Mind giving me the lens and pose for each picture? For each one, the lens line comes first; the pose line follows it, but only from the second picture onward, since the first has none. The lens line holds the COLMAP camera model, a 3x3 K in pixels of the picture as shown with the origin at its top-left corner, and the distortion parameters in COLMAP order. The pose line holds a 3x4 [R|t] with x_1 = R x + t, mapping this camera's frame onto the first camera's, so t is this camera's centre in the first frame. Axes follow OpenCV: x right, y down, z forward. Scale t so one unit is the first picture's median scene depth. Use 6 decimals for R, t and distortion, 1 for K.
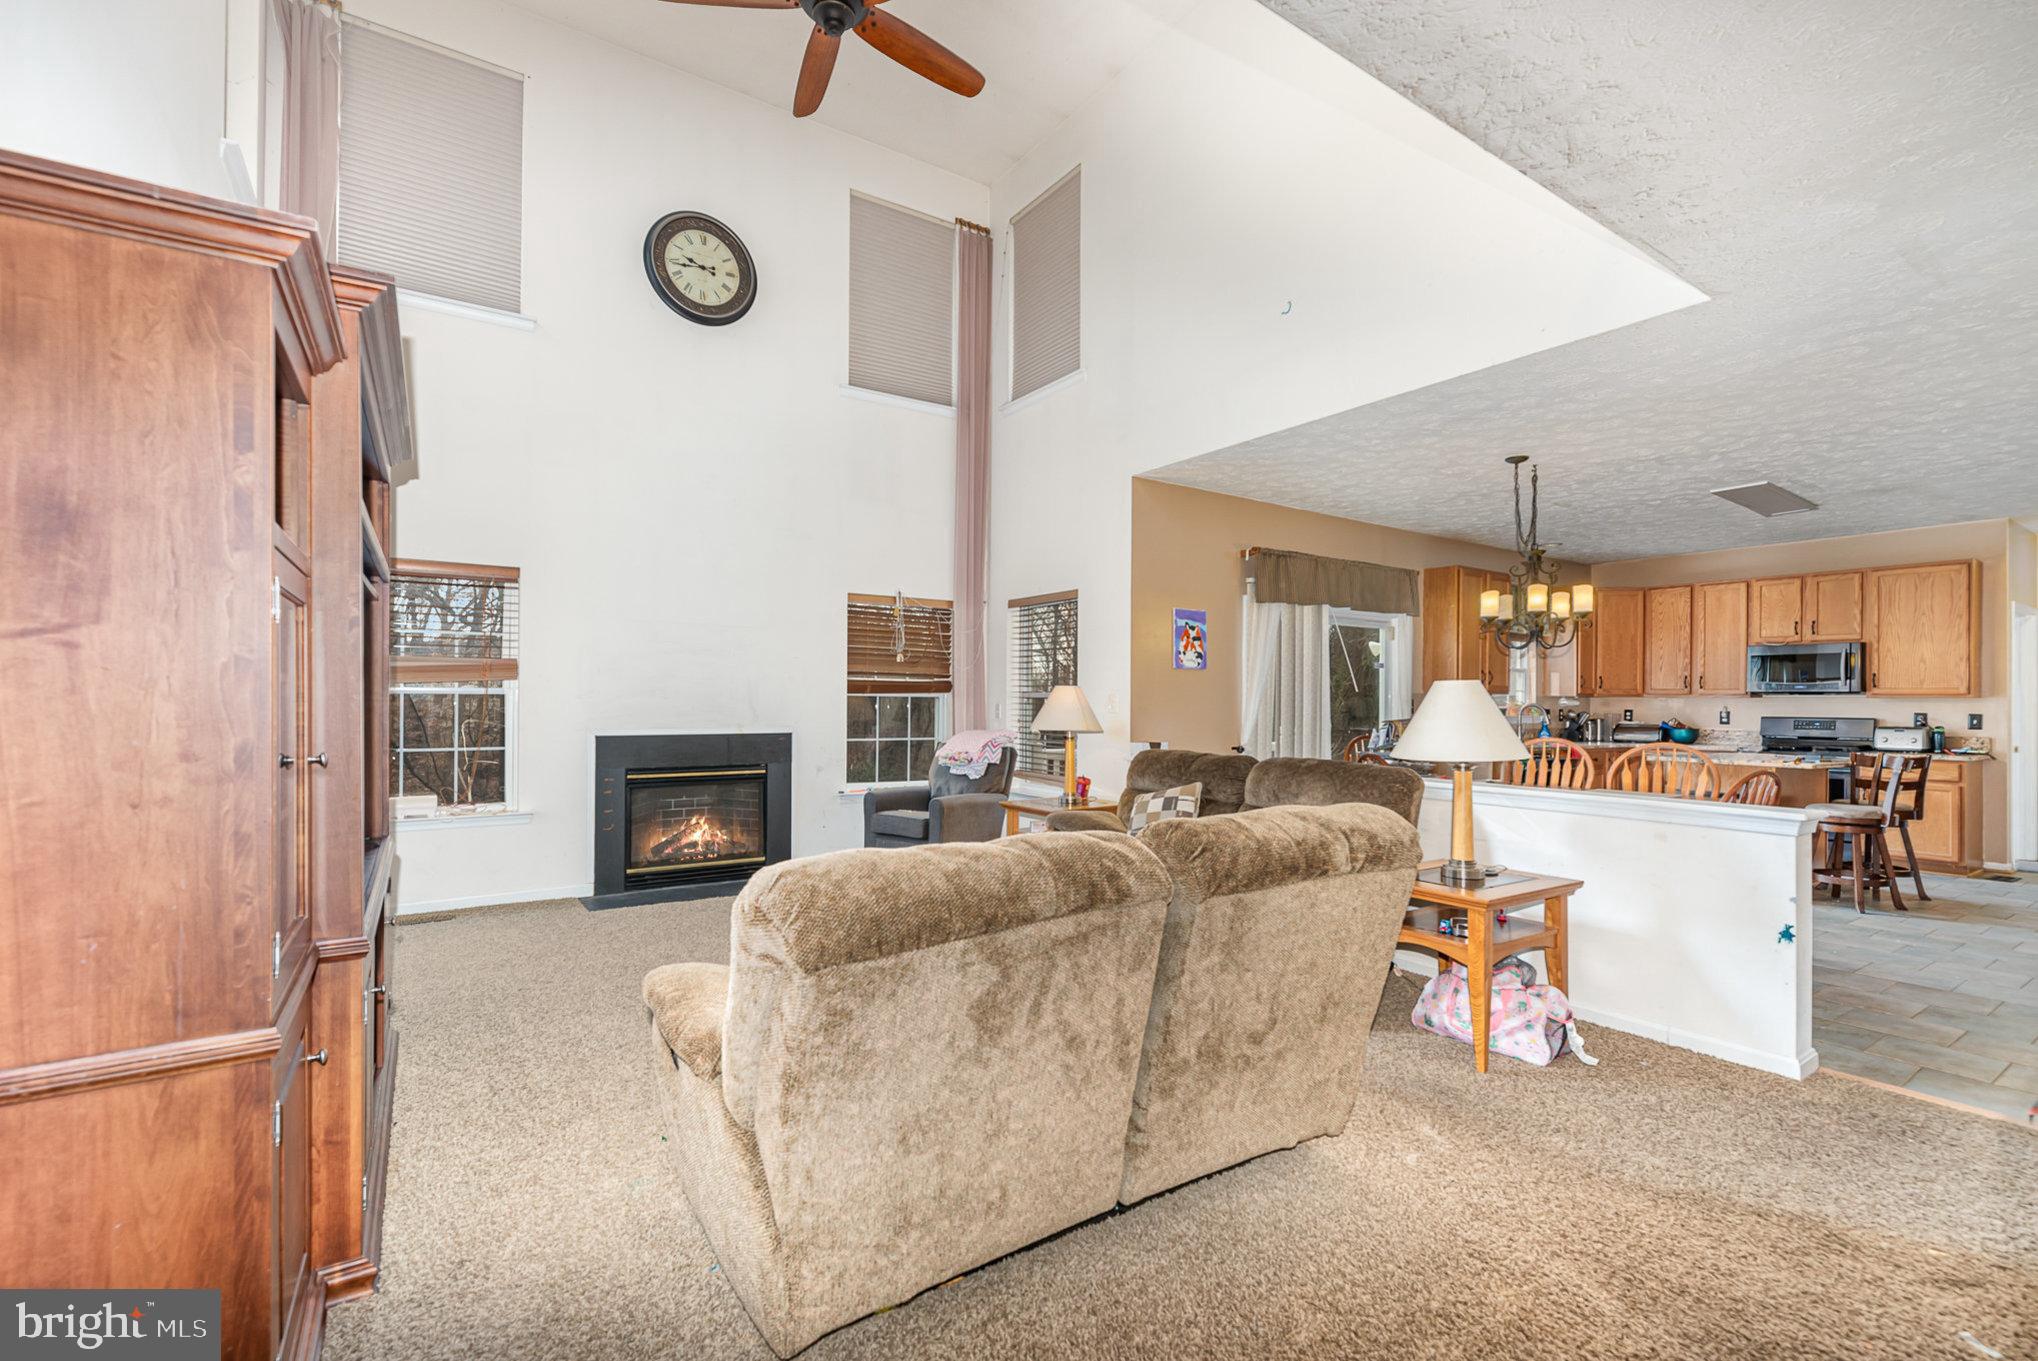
lens RADIAL K [[882.0, 0, 1027.6], [0, 882.0, 695.1], [0, 0, 1]] dist [0.000384, 0.002092]
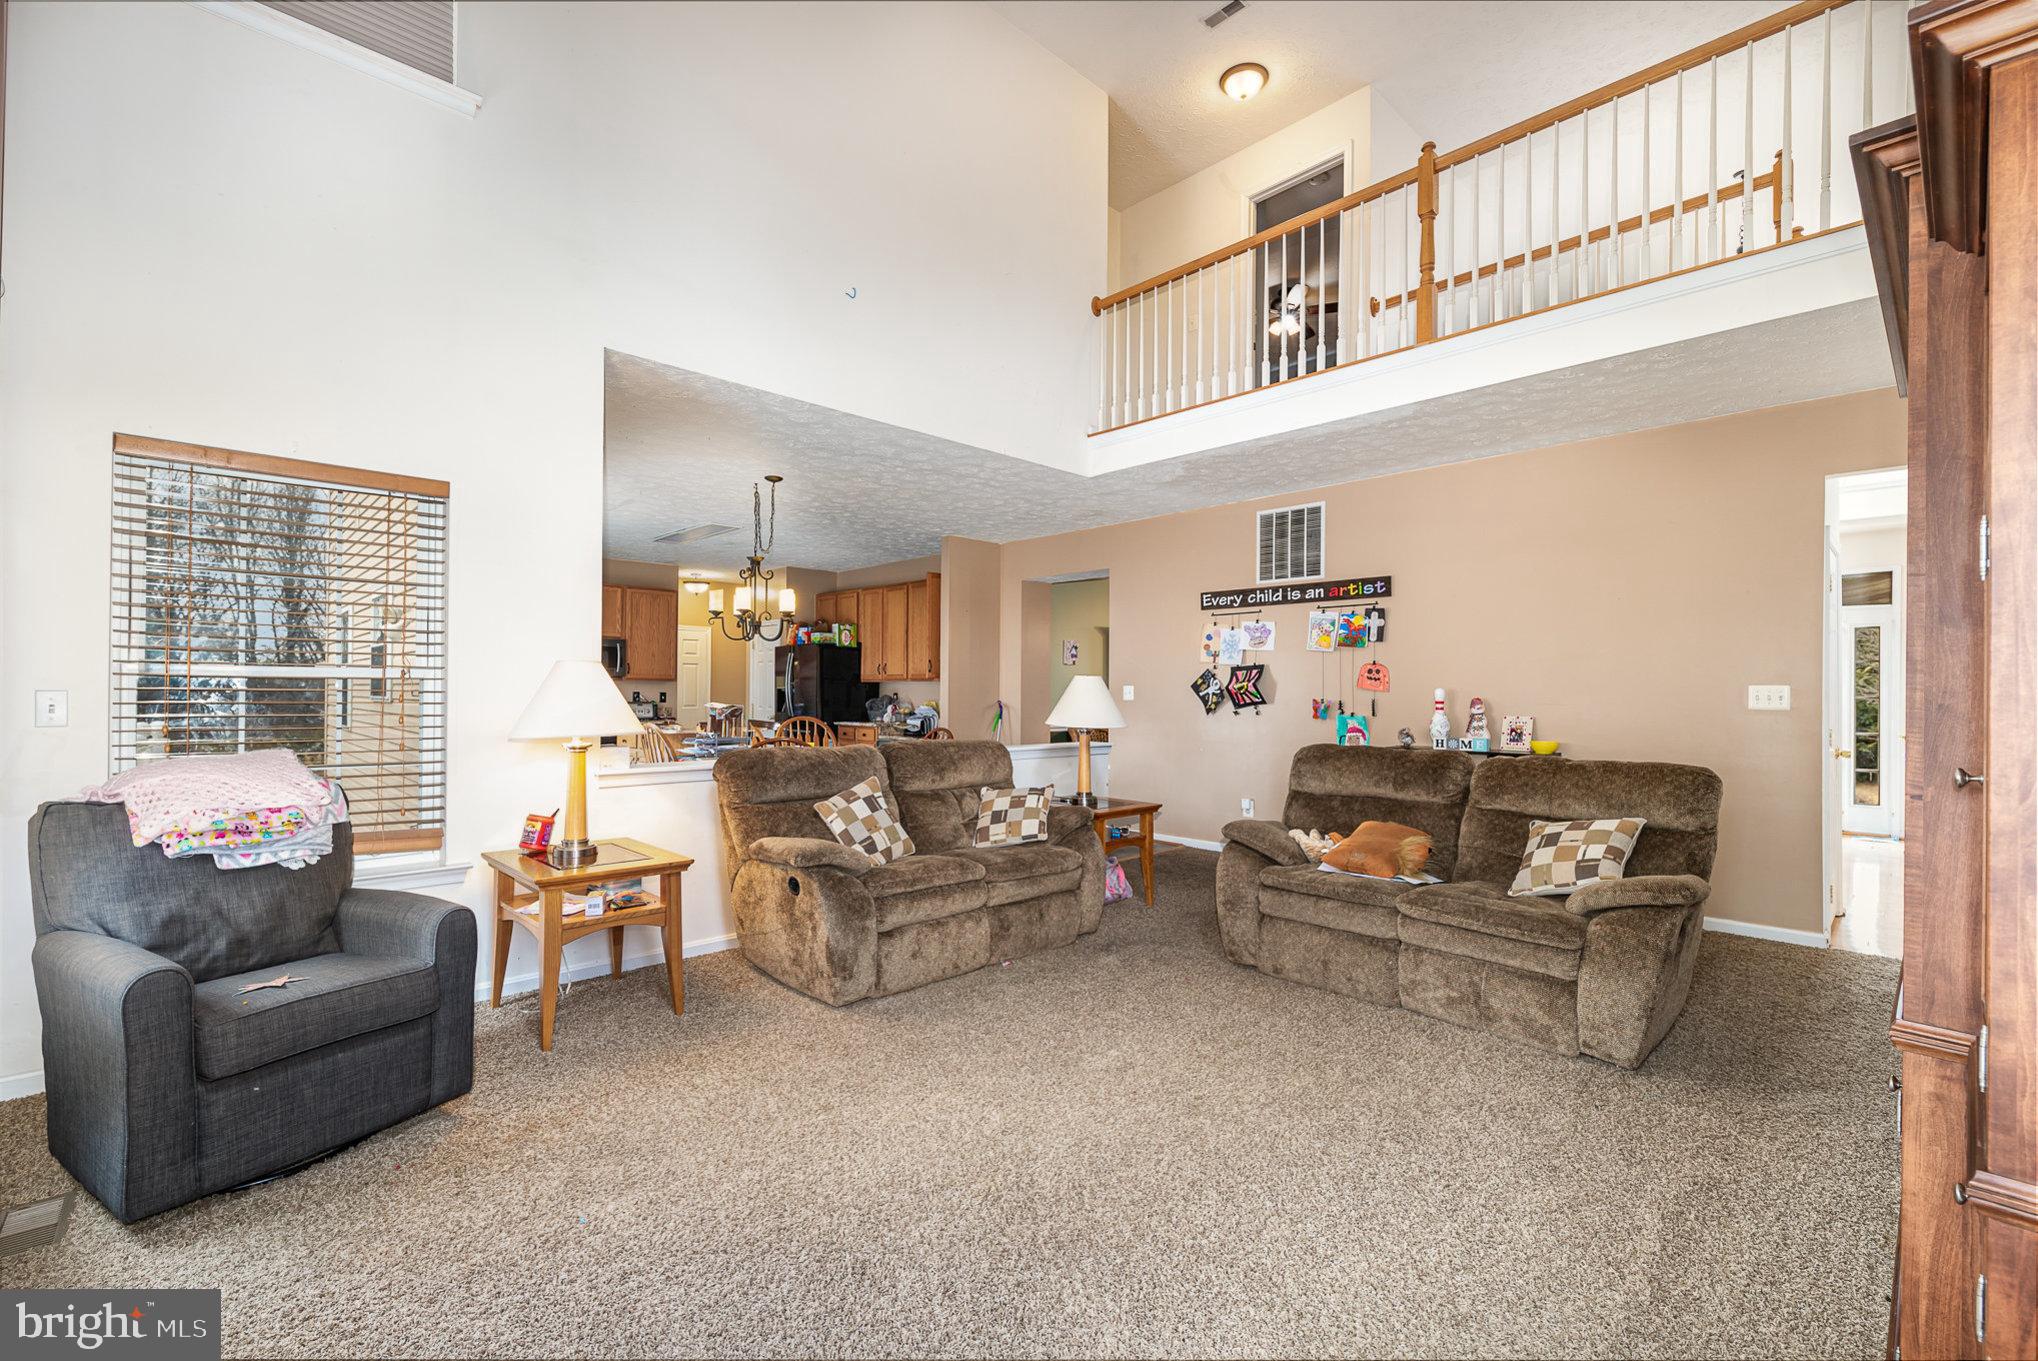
lens RADIAL K [[882.0, 0, 1022.9], [0, 882.0, 686.5], [0, 0, 1]] dist [0.000384, 0.002092]
pose [[-0.166631, -0.002976, 0.986015, -0.566013], [-0.016748, 0.999860, 0.000187, 0.001469], [-0.985877, -0.016482, -0.166658, 0.761902]]
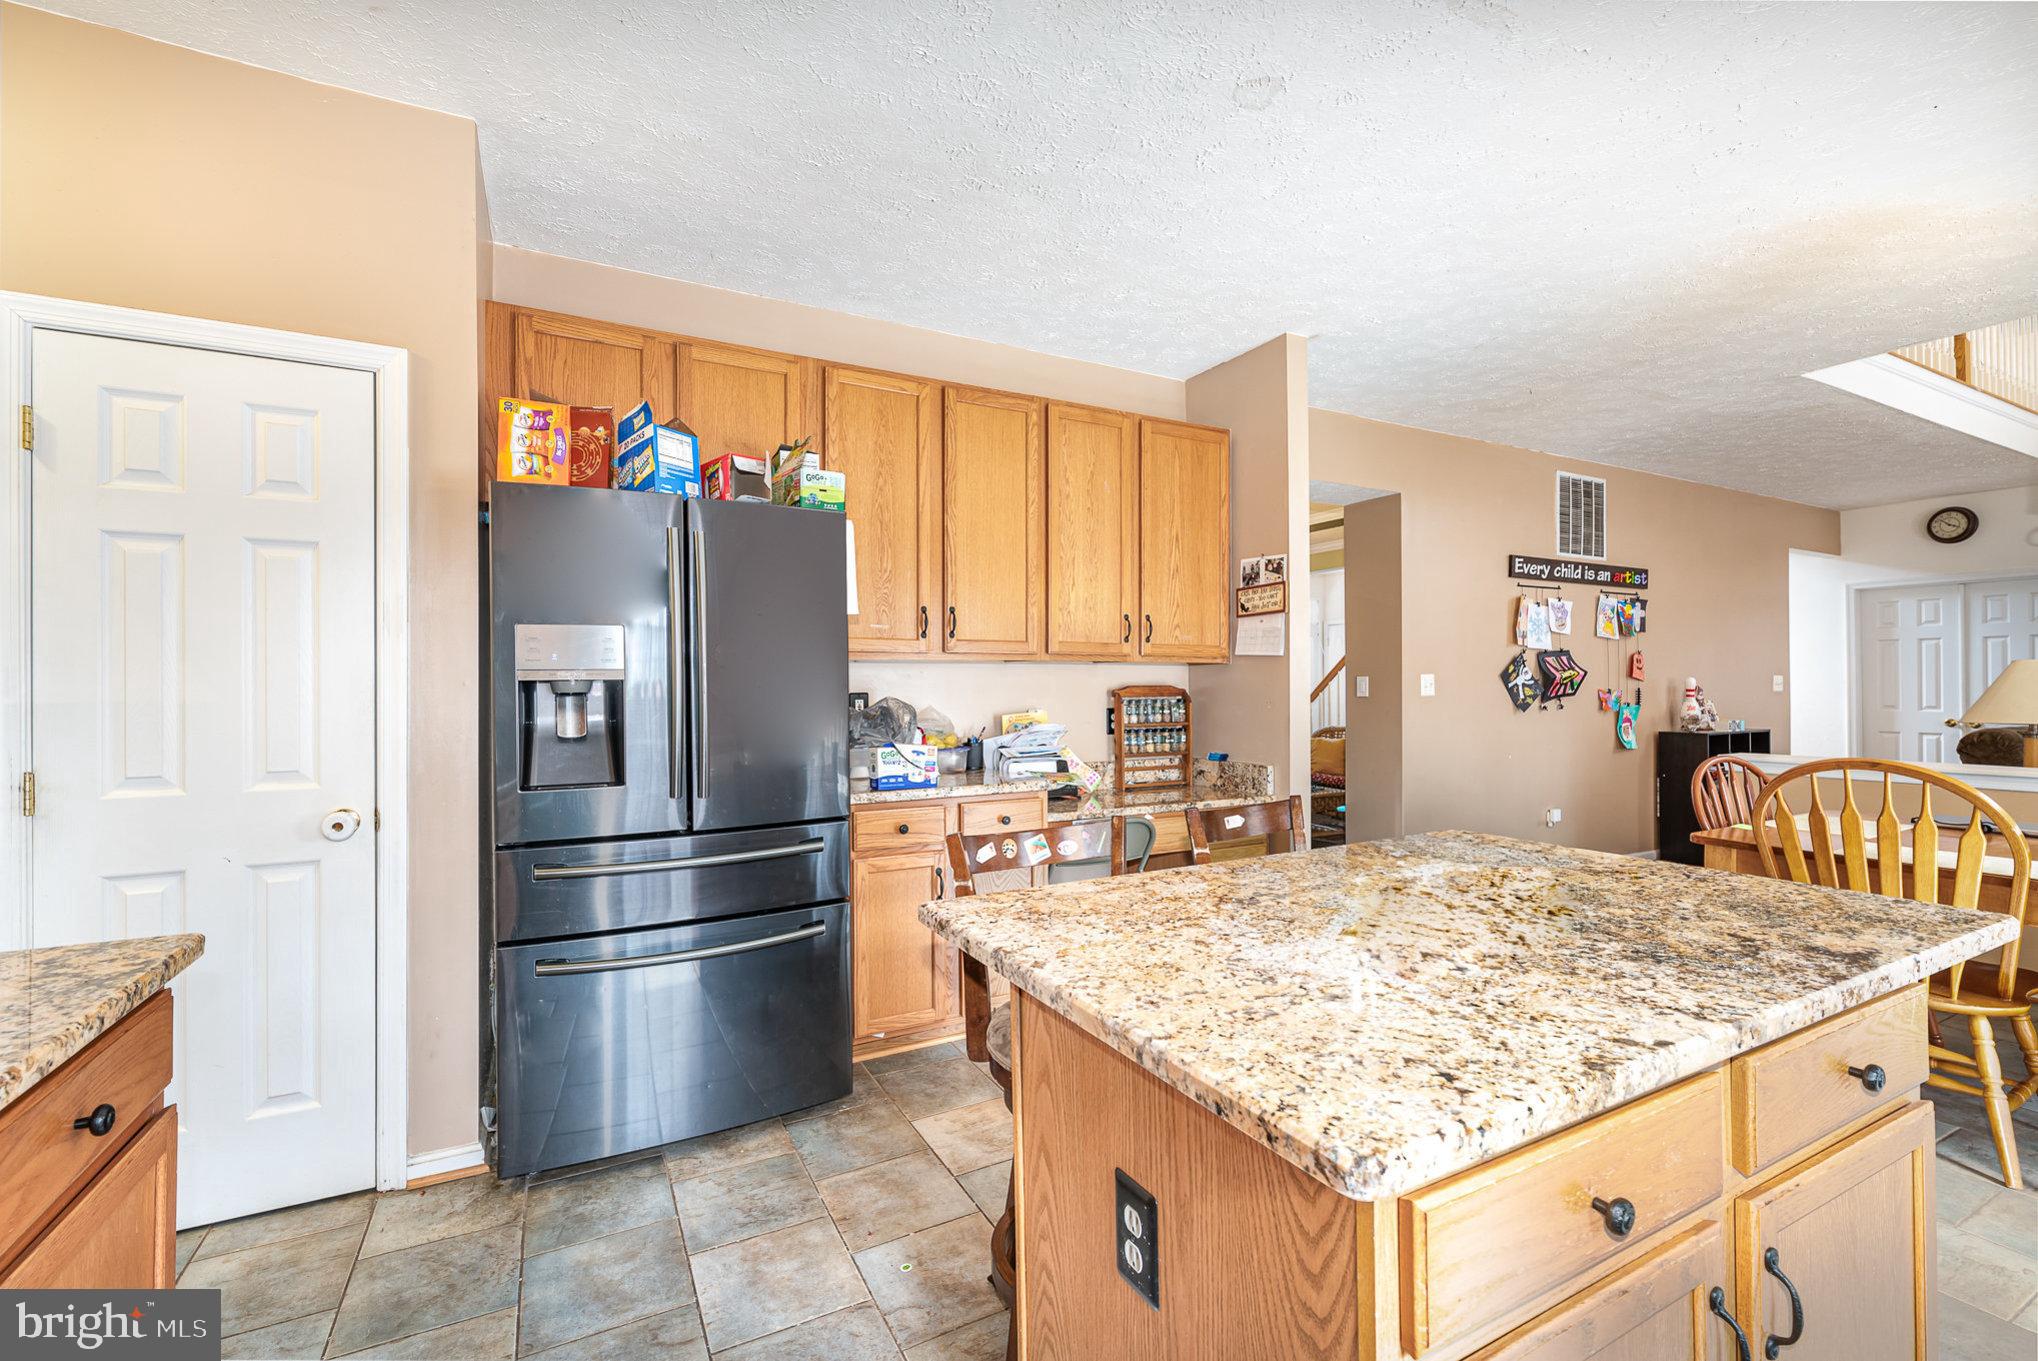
lens RADIAL K [[882.0, 0, 1029.3], [0, 882.0, 678.0], [0, 0, 1]] dist [0.000384, 0.002092]
pose [[-0.994734, -0.002405, 0.102458, 0.929171], [-0.004075, 0.999862, -0.016094, 0.016754], [-0.102405, -0.016427, -0.994607, 1.281181]]
